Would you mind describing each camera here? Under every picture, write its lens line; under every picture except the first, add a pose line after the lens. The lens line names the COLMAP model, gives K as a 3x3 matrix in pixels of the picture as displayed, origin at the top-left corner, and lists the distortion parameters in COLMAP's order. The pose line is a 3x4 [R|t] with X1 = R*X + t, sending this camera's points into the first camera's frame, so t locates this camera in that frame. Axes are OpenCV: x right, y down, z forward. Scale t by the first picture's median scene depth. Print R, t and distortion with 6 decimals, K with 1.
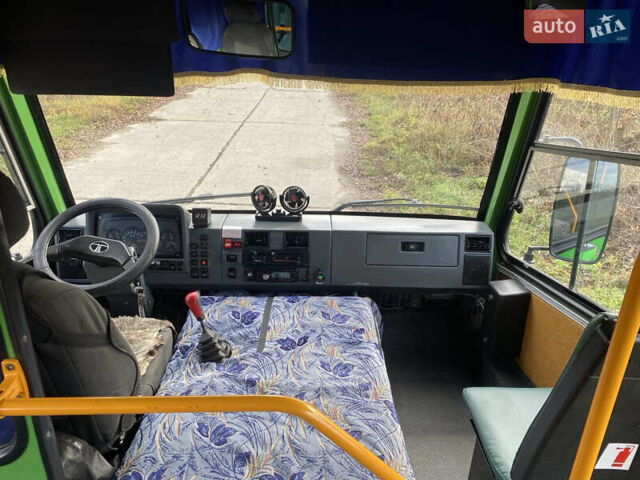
lens RADIAL K [[486.7, 0, 320.0], [0, 486.7, 240.0], [0, 0, 1]] dist [0.075597, -0.084235]
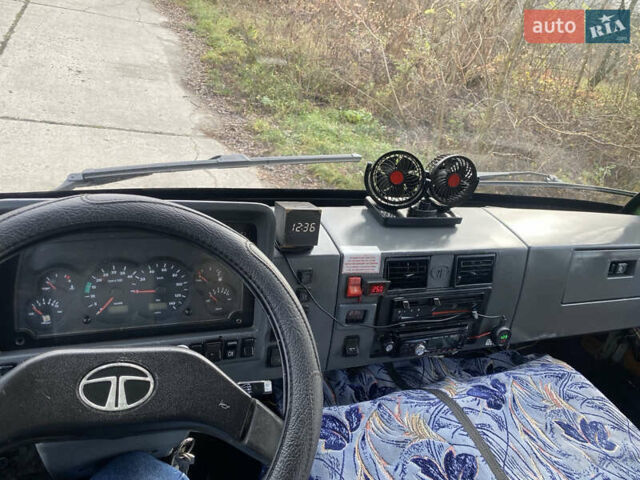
lens RADIAL K [[486.7, 0, 320.0], [0, 486.7, 240.0], [0, 0, 1]] dist [0.075597, -0.084235]
pose [[0.919209, -0.027418, 0.392815, -0.380189], [-0.035698, 0.987663, 0.152474, -0.098570], [-0.392149, -0.154178, 0.906889, 0.602172]]
